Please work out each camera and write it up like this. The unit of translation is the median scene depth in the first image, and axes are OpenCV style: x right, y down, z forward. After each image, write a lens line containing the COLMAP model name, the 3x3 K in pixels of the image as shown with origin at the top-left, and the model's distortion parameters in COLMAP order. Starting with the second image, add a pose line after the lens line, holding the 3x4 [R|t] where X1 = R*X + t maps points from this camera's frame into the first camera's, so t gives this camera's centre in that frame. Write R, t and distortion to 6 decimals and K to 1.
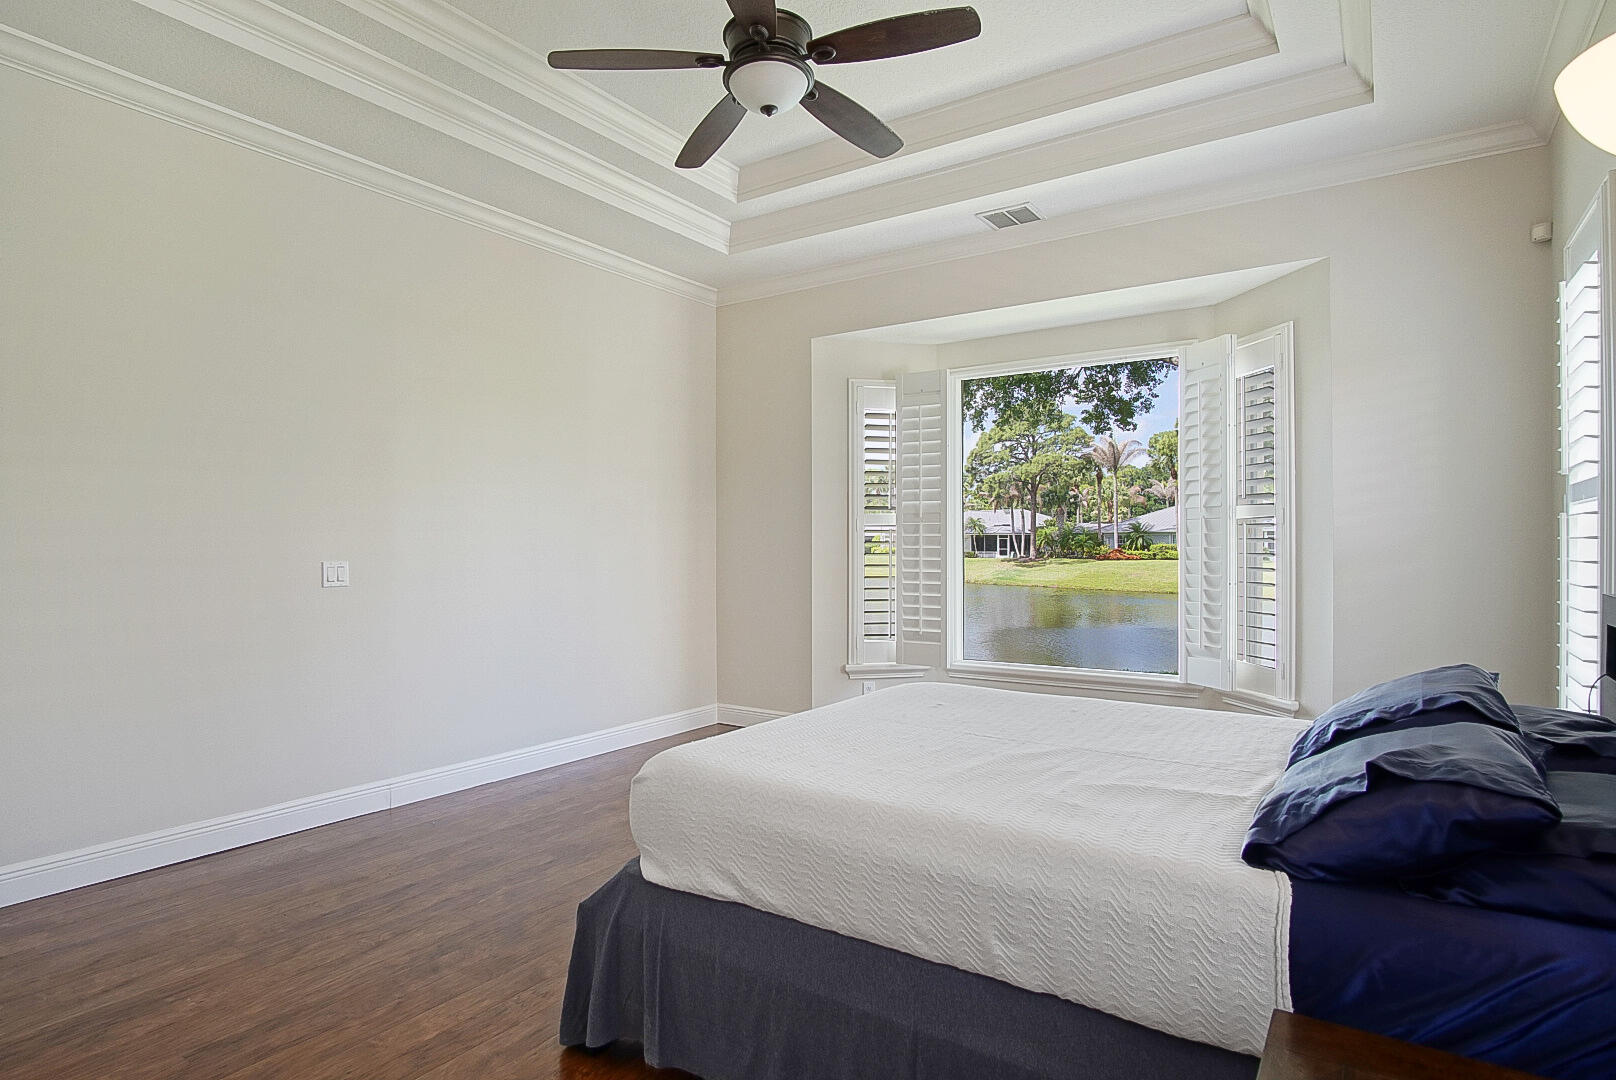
lens RADIAL K [[870.5, 0, 808.9], [0, 870.5, 542.6], [0, 0, 1]] dist [-0.023564, 0.002173]
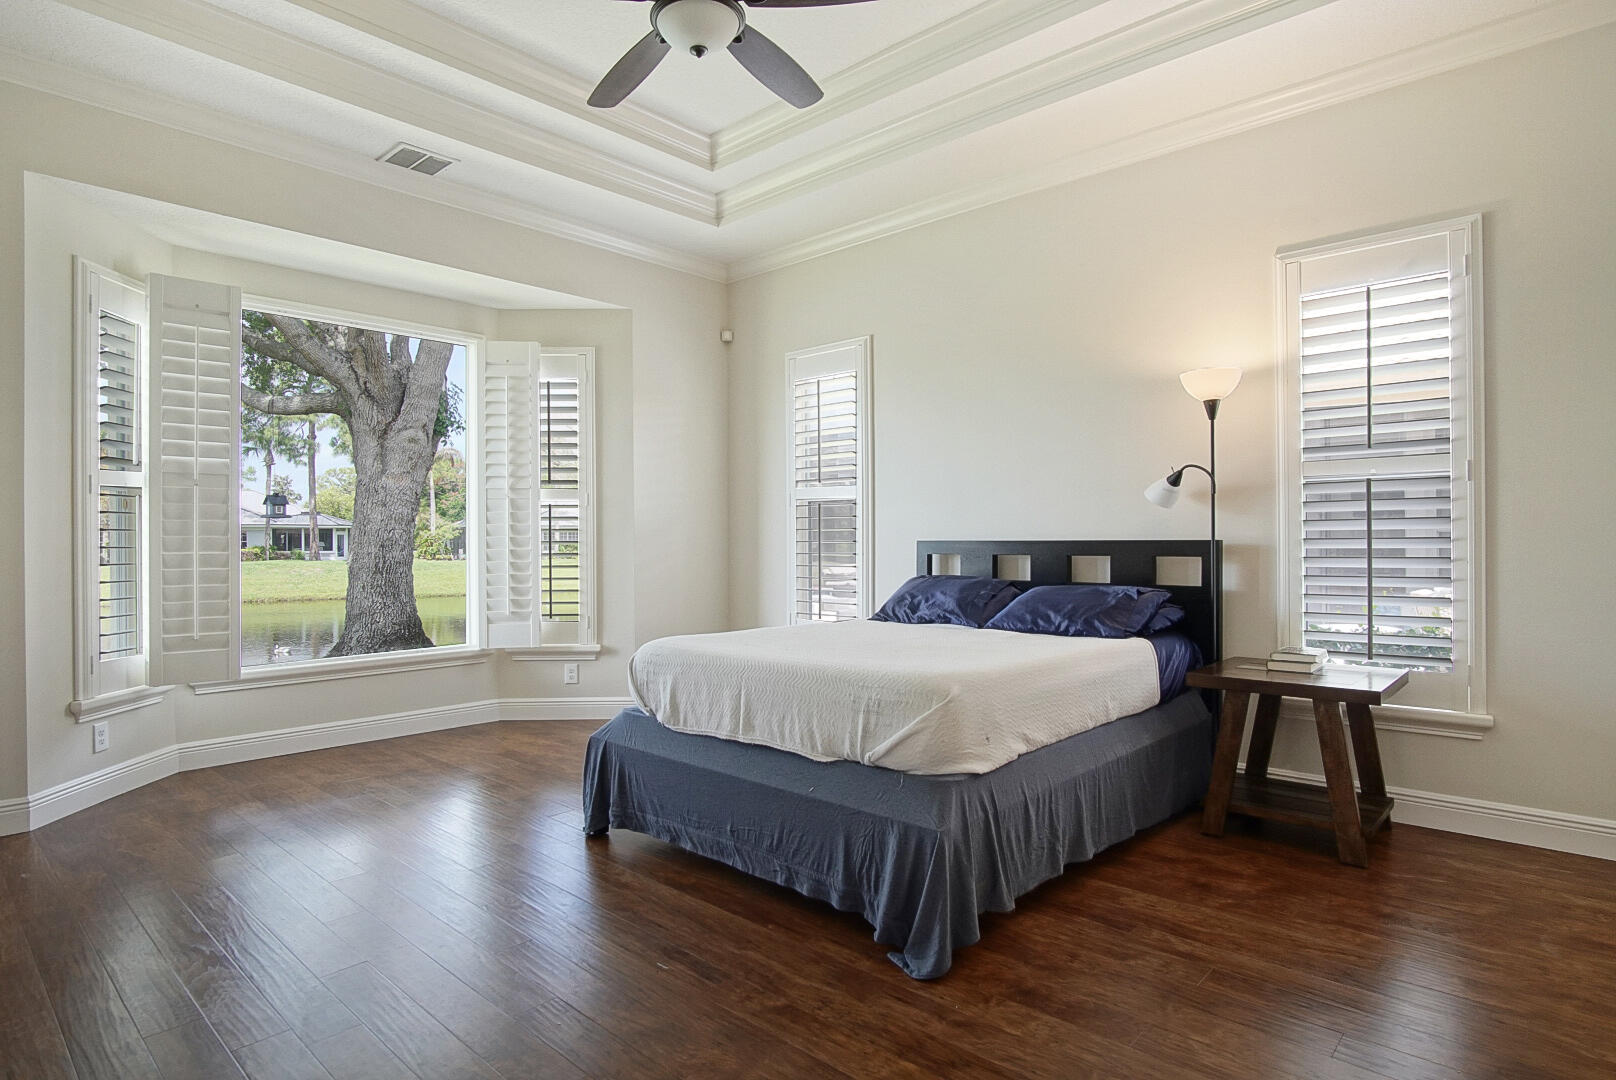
lens RADIAL K [[870.5, 0, 809.1], [0, 870.5, 539.2], [0, 0, 1]] dist [-0.023564, 0.002173]
pose [[0.137407, 0.002782, 0.990511, -0.652074], [0.004704, 0.999983, -0.003461, 0.032710], [-0.990503, 0.005135, 0.137392, 0.496264]]
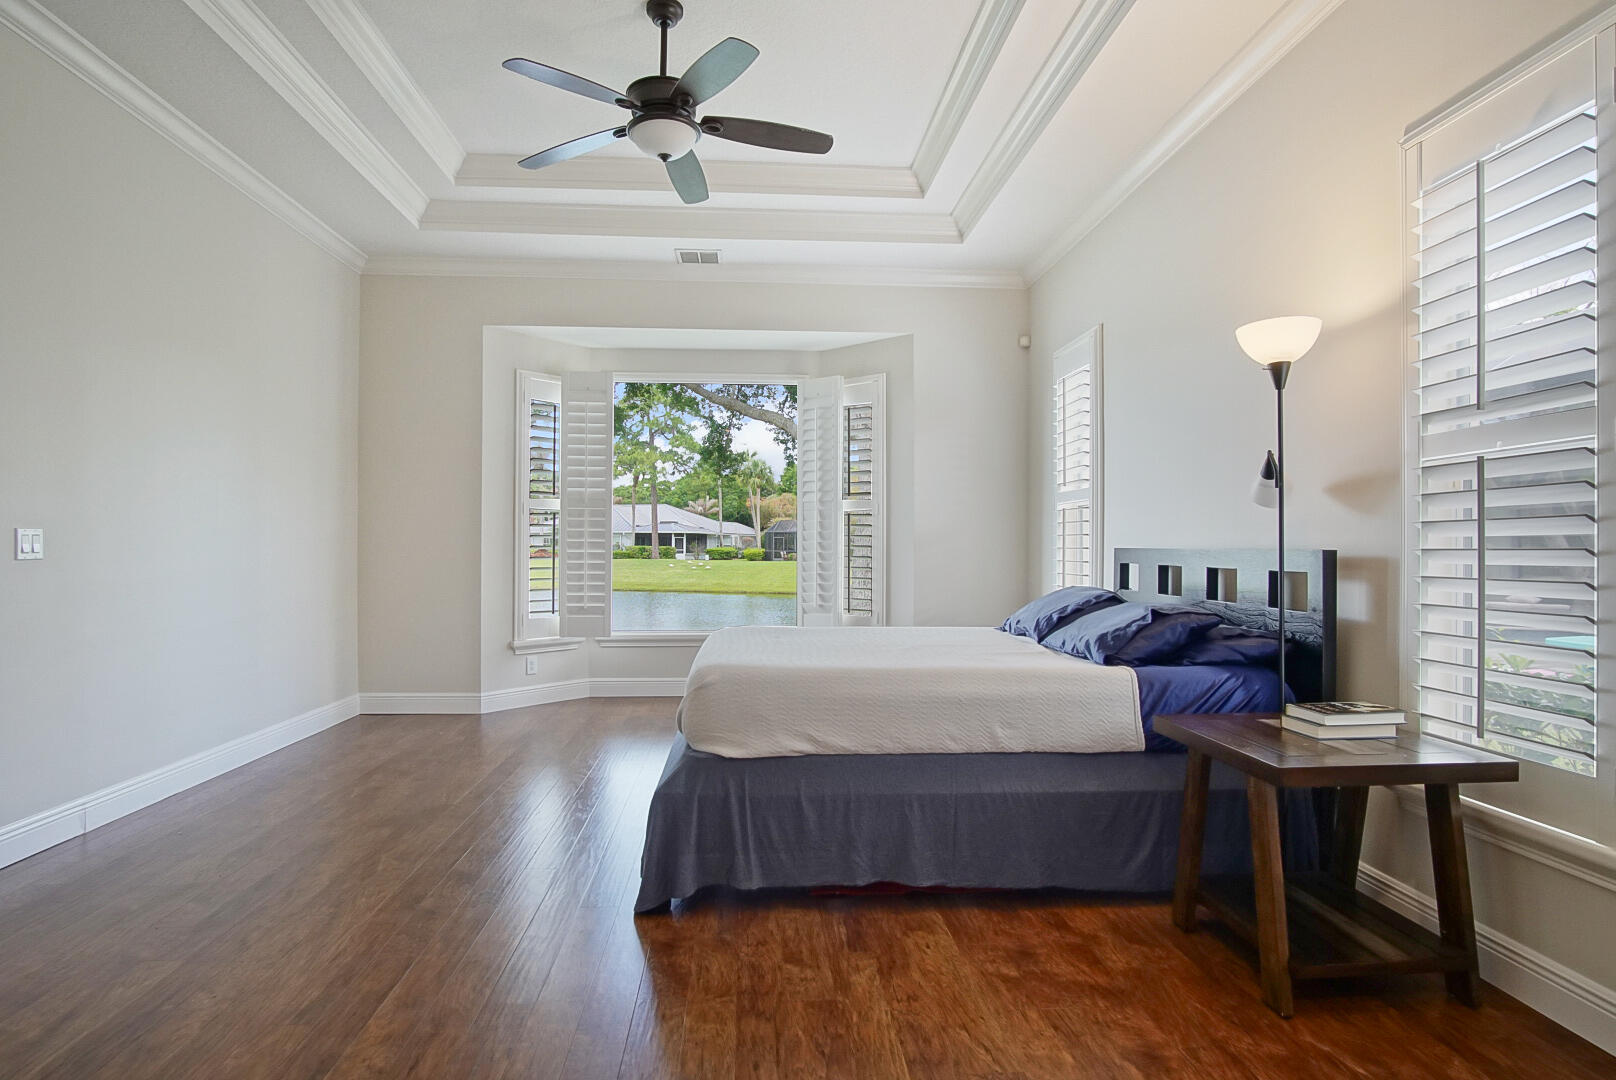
lens RADIAL K [[870.5, 0, 810.2], [0, 870.5, 540.2], [0, 0, 1]] dist [-0.023564, 0.002173]
pose [[0.783423, 0.008444, 0.621431, -0.424175], [-0.005157, 0.999962, -0.007086, 0.031226], [-0.621467, 0.002346, 0.783437, -0.054438]]
